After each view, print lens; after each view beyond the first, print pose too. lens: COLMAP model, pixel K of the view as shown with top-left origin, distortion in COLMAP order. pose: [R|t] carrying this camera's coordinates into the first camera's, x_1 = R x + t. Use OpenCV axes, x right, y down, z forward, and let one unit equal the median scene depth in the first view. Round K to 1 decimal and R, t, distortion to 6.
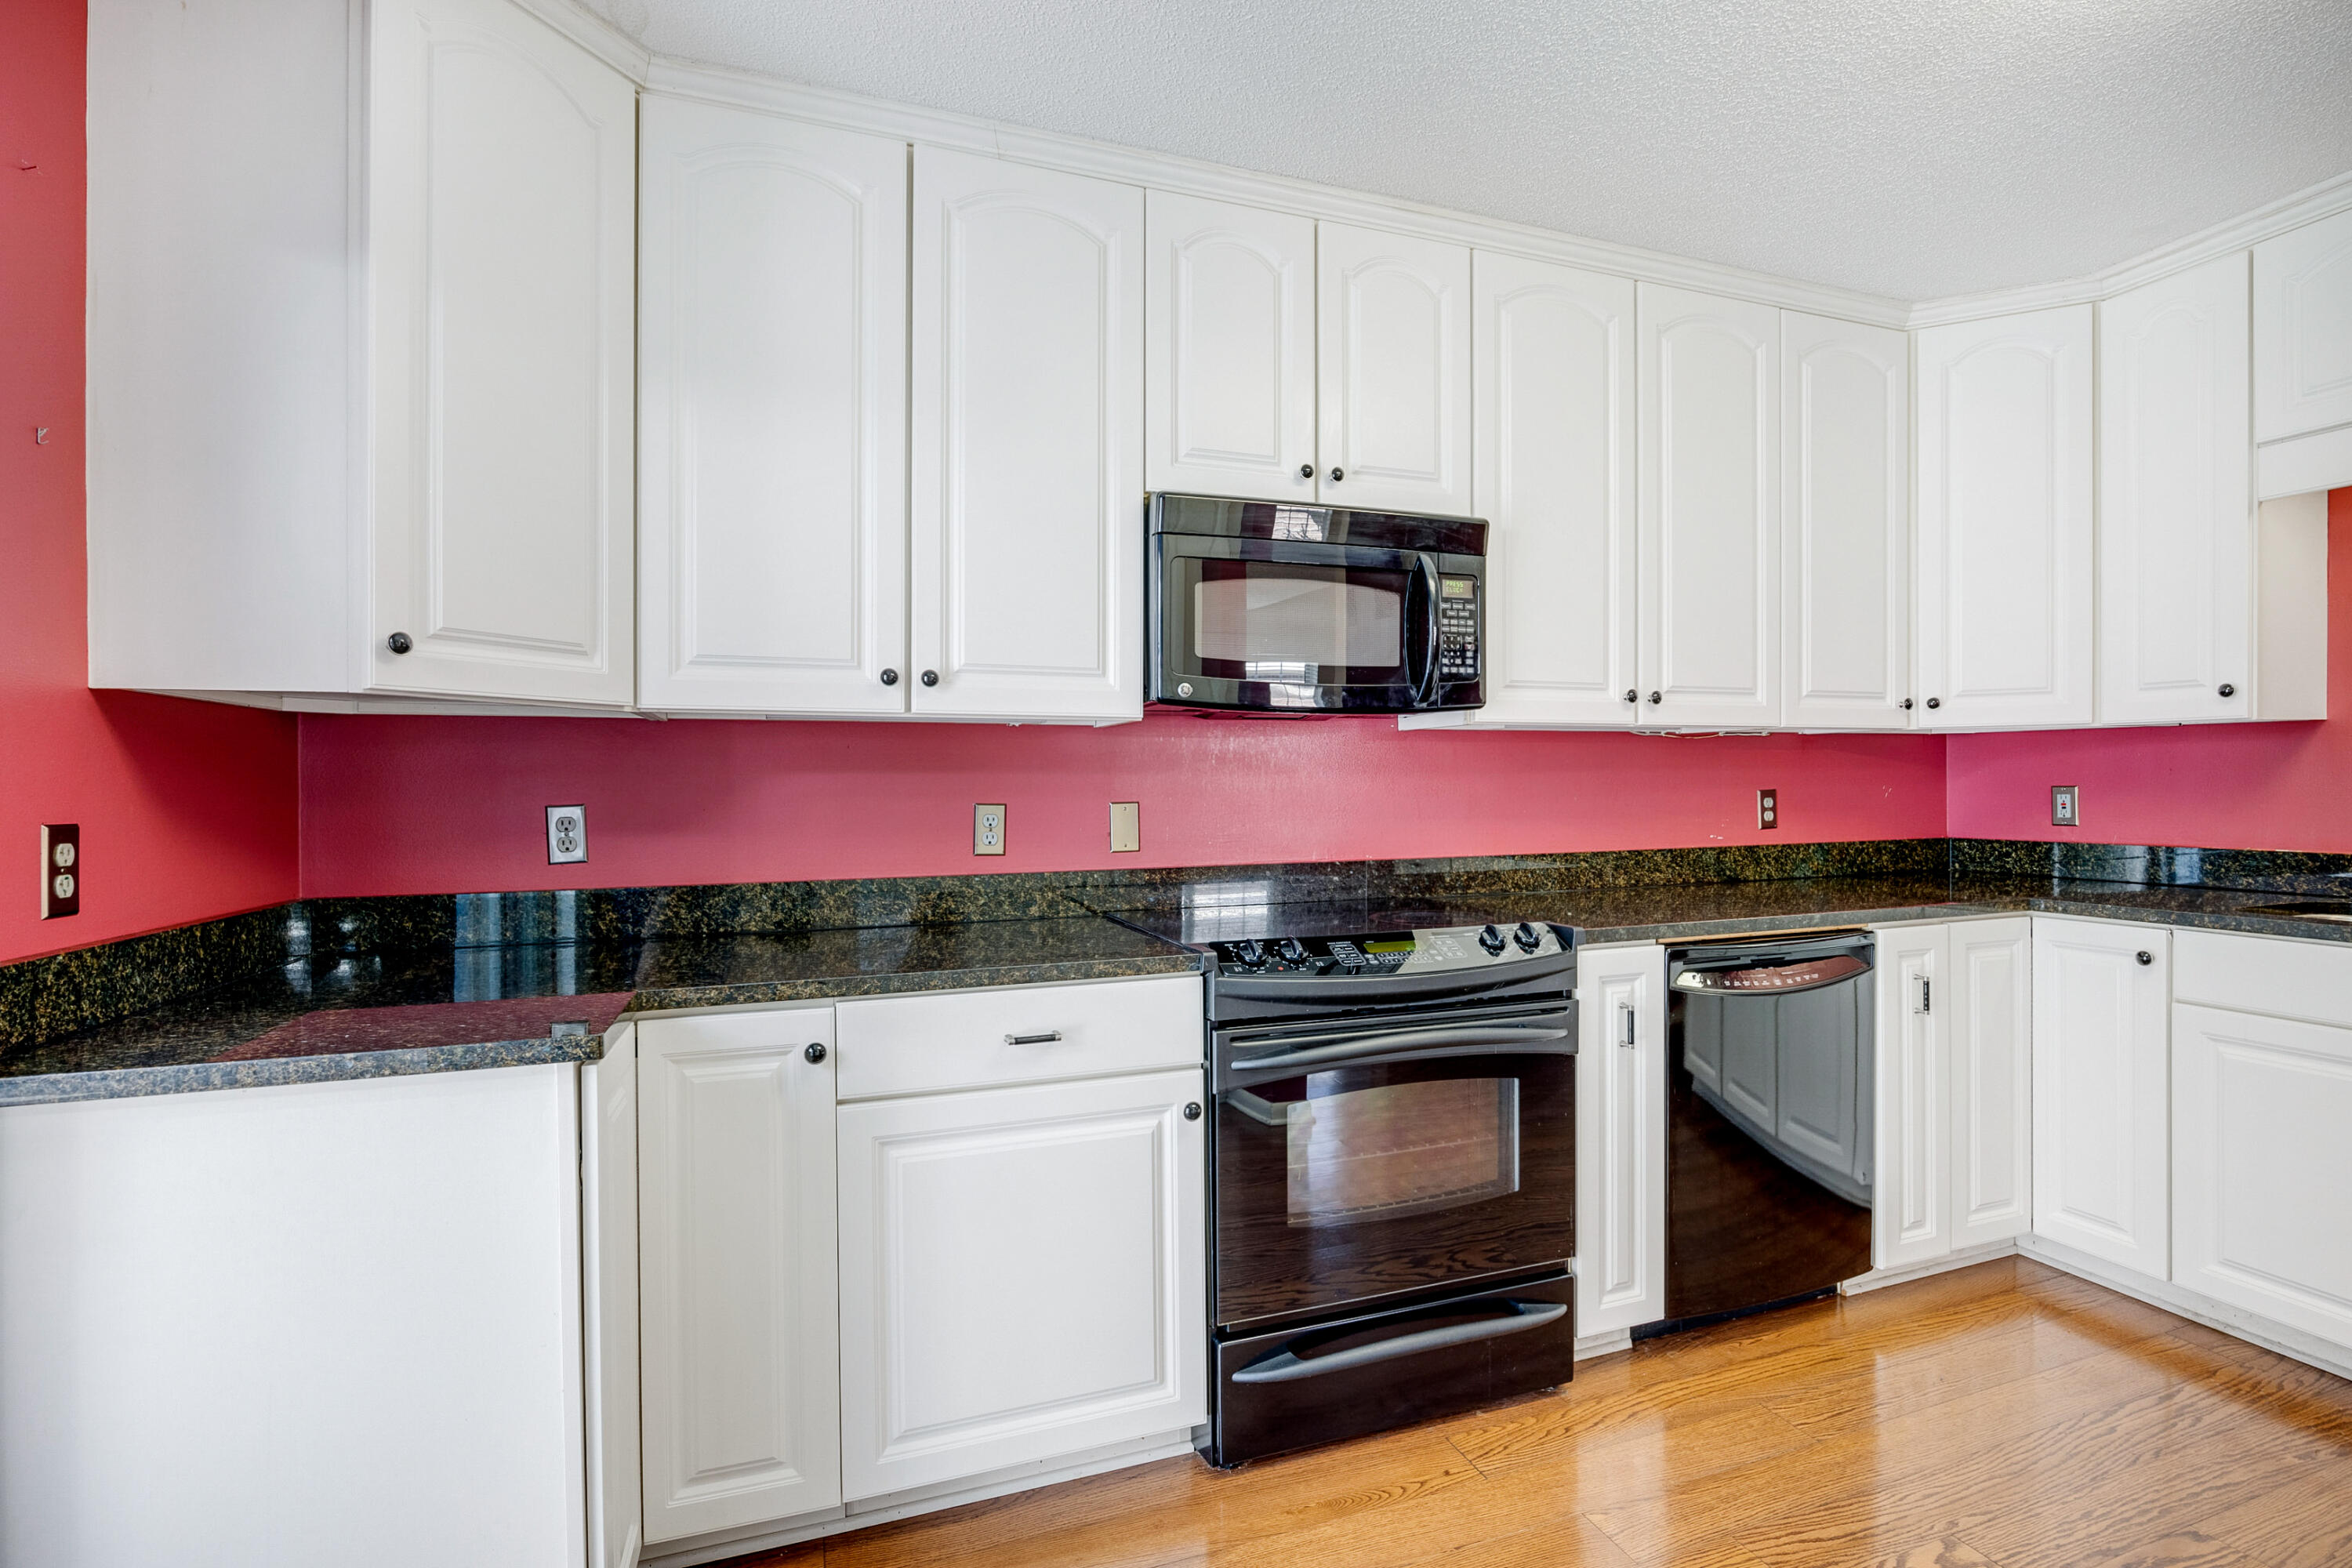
lens RADIAL K [[1152.2, 0, 1174.6], [0, 1152.2, 773.8], [0, 0, 1]] dist [0.003696, 0.001016]
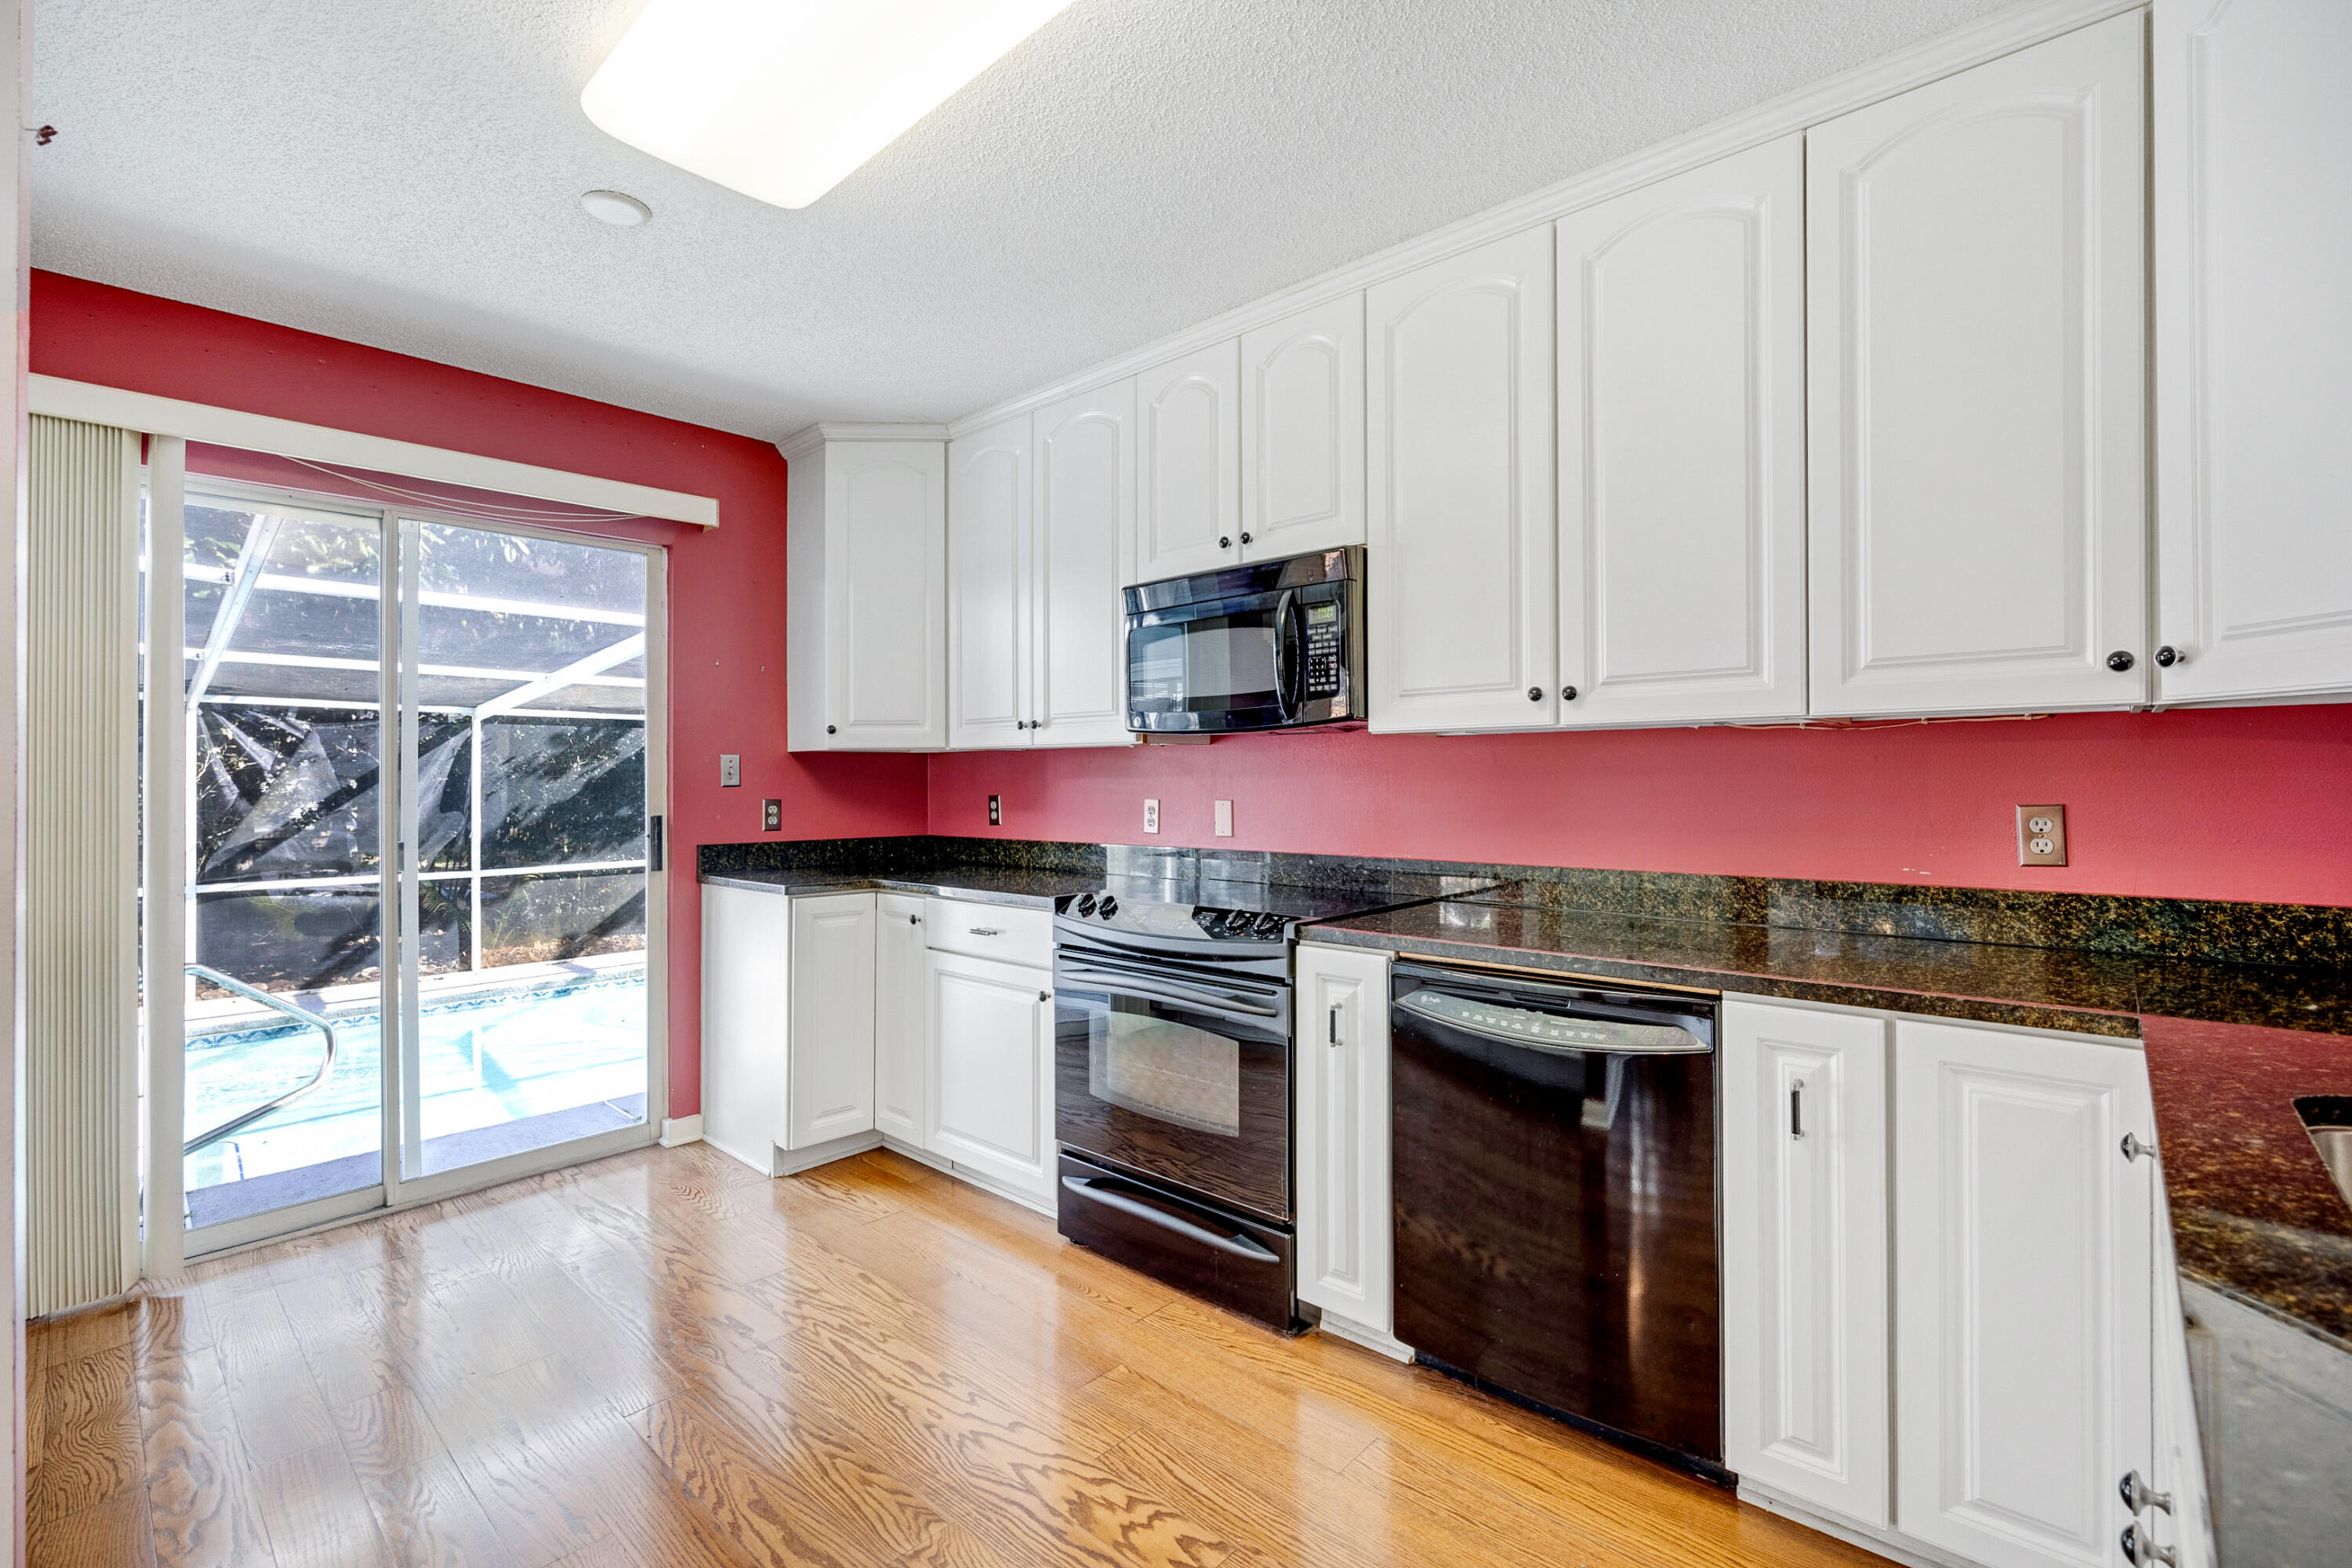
lens RADIAL K [[1020.6, 0, 1175.1], [0, 1020.6, 795.2], [0, 0, 1]] dist [-0.001953, 0.000055]
pose [[0.461619, 0.014836, -0.886954, 1.019866], [0.002167, 0.999838, 0.017852, -0.004243], [0.887075, -0.010163, 0.461513, 0.405100]]
